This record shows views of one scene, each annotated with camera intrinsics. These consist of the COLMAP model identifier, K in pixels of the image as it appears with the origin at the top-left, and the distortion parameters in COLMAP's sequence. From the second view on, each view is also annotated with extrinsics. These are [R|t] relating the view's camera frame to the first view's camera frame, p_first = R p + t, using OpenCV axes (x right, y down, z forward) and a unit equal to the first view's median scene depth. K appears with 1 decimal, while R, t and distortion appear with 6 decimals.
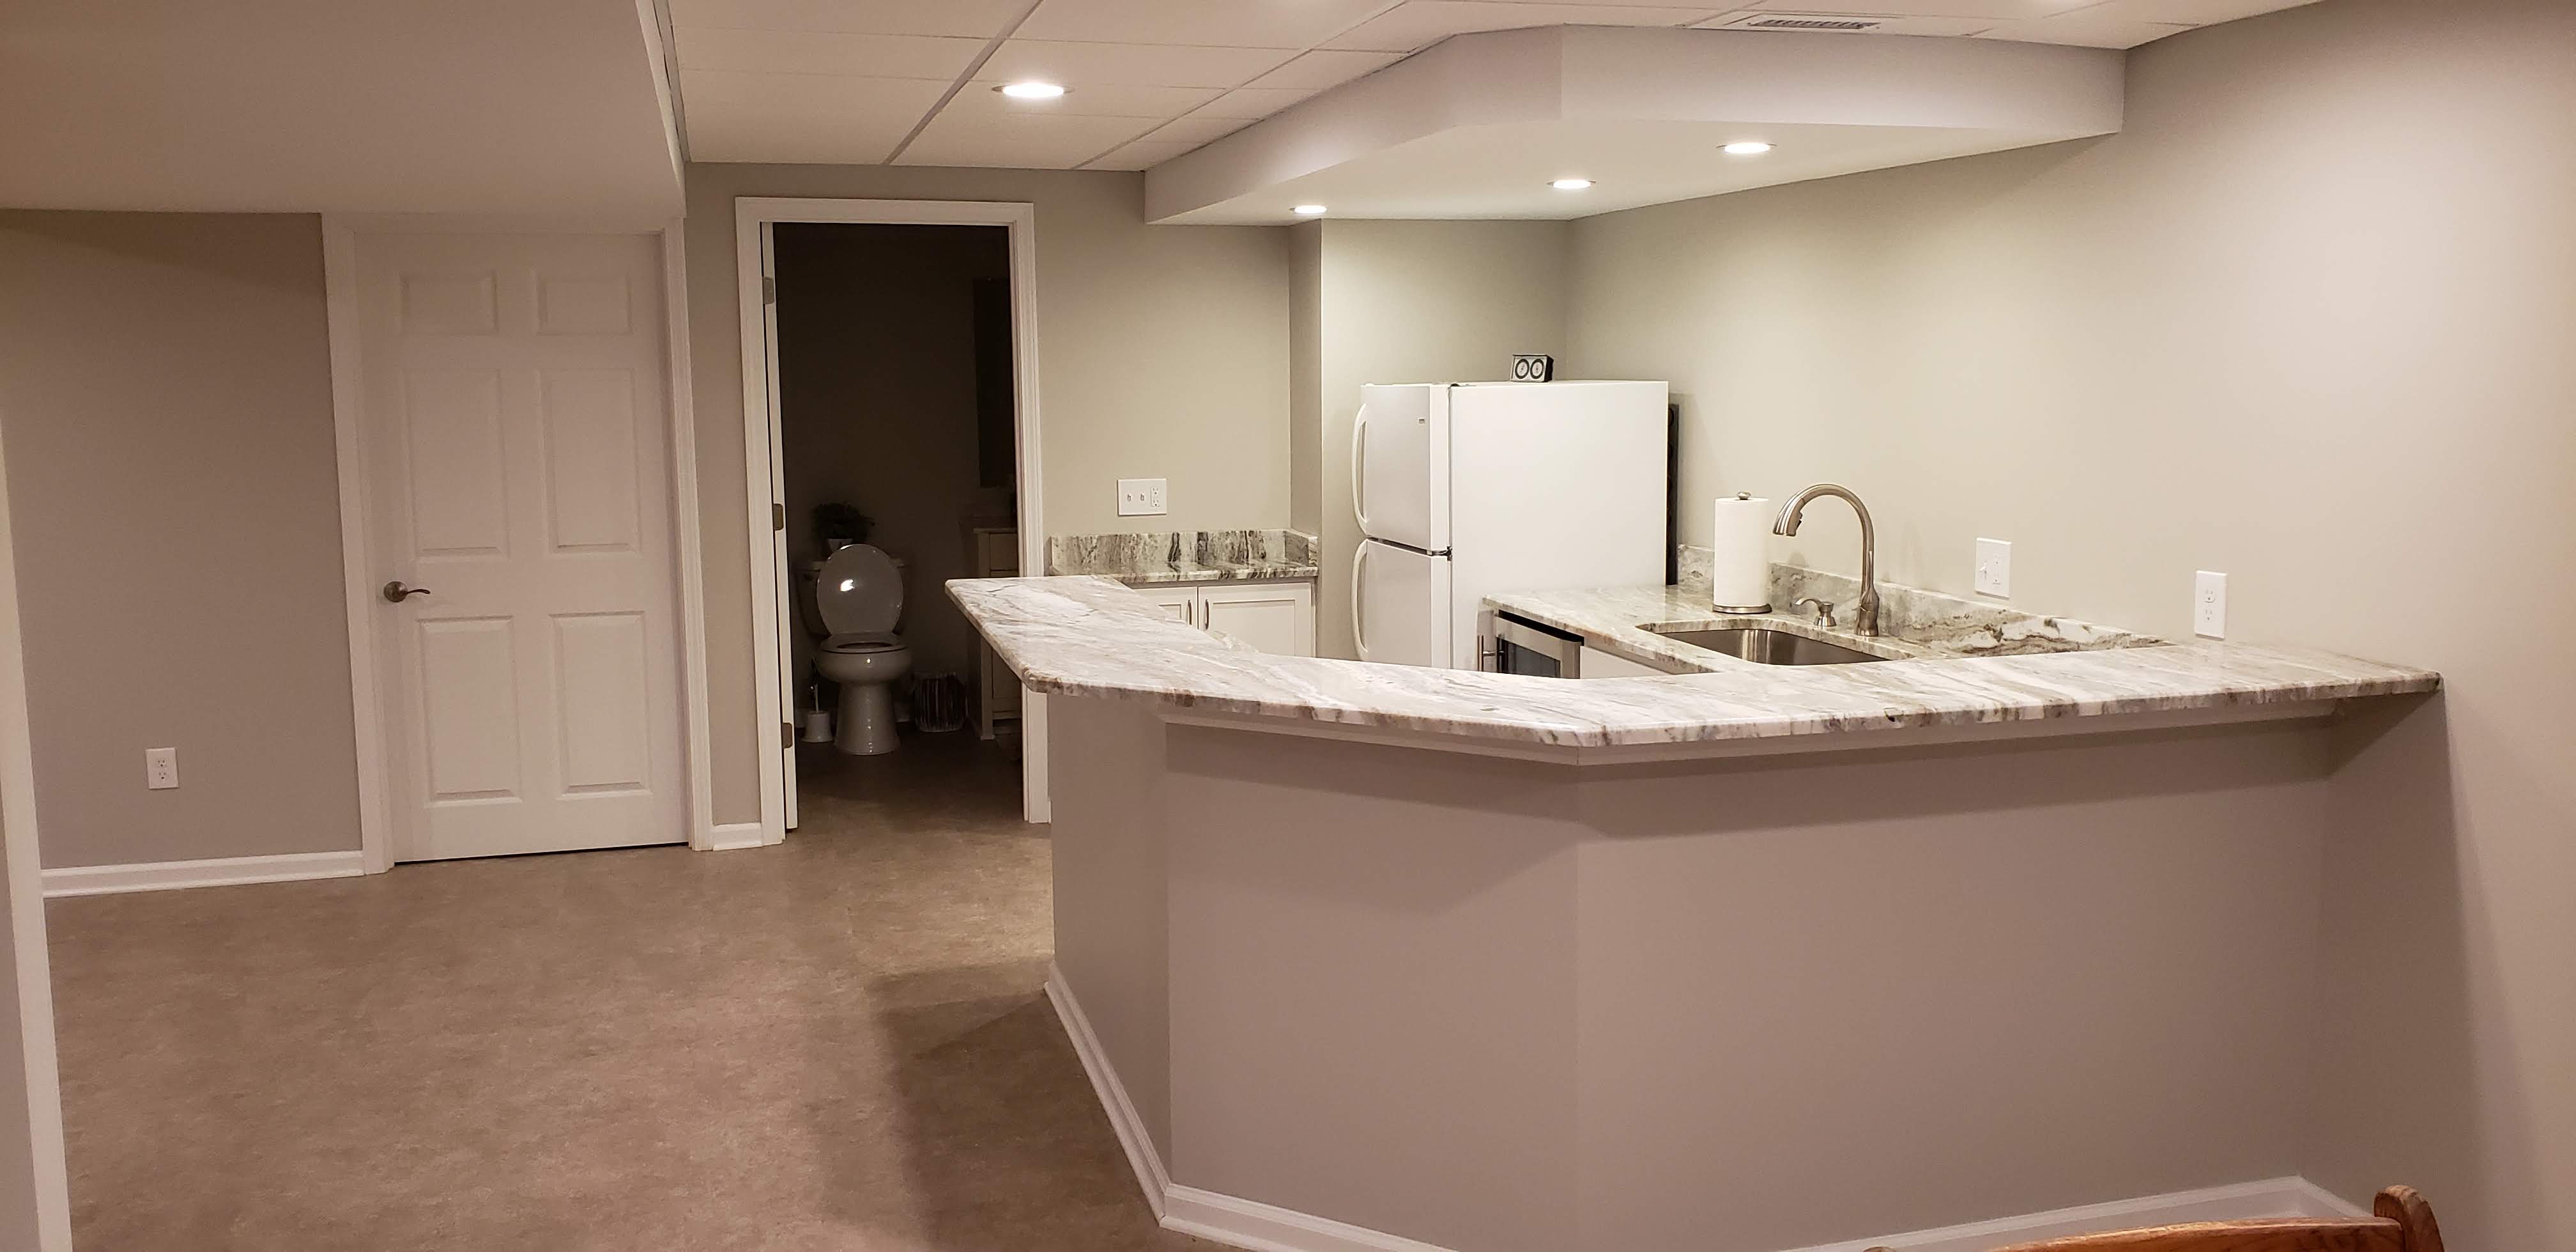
lens RADIAL K [[1998.2, 0, 1282.0], [0, 1998.2, 620.5], [0, 0, 1]] dist [0.062916, -0.003436]
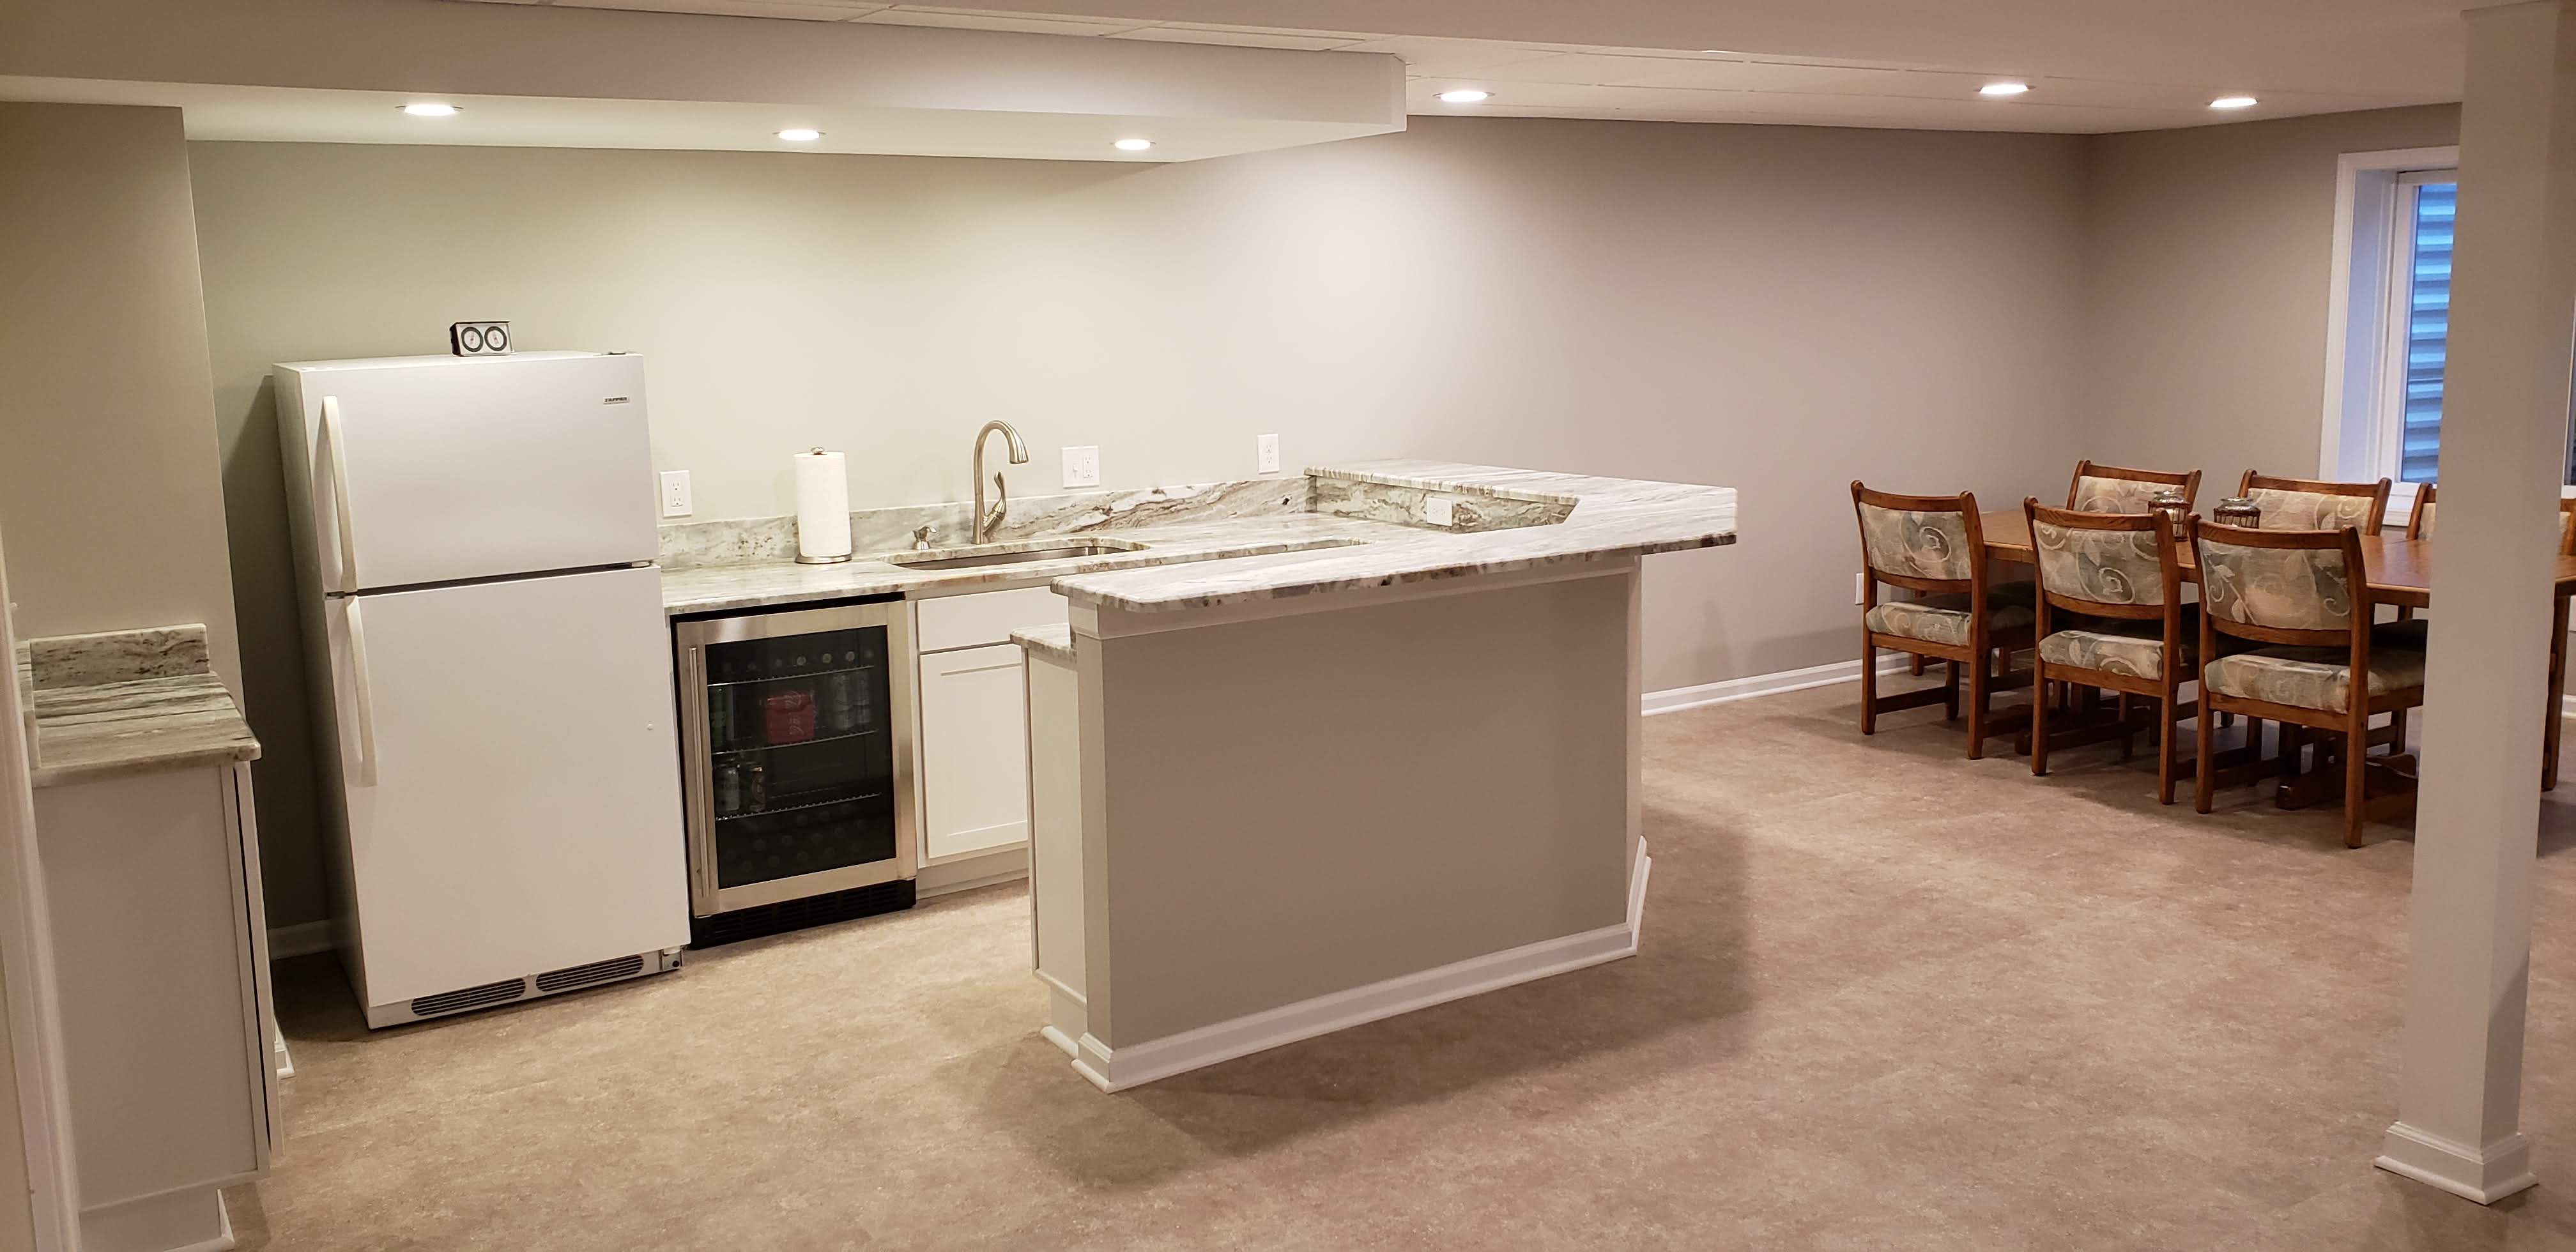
lens RADIAL K [[1998.2, 0, 1276.0], [0, 1998.2, 621.5], [0, 0, 1]] dist [0.062916, -0.003436]
pose [[-0.299019, -0.130499, 0.945282, -1.004344], [0.158733, 0.970001, 0.184123, -0.156177], [-0.940953, 0.205103, -0.269334, 1.284540]]
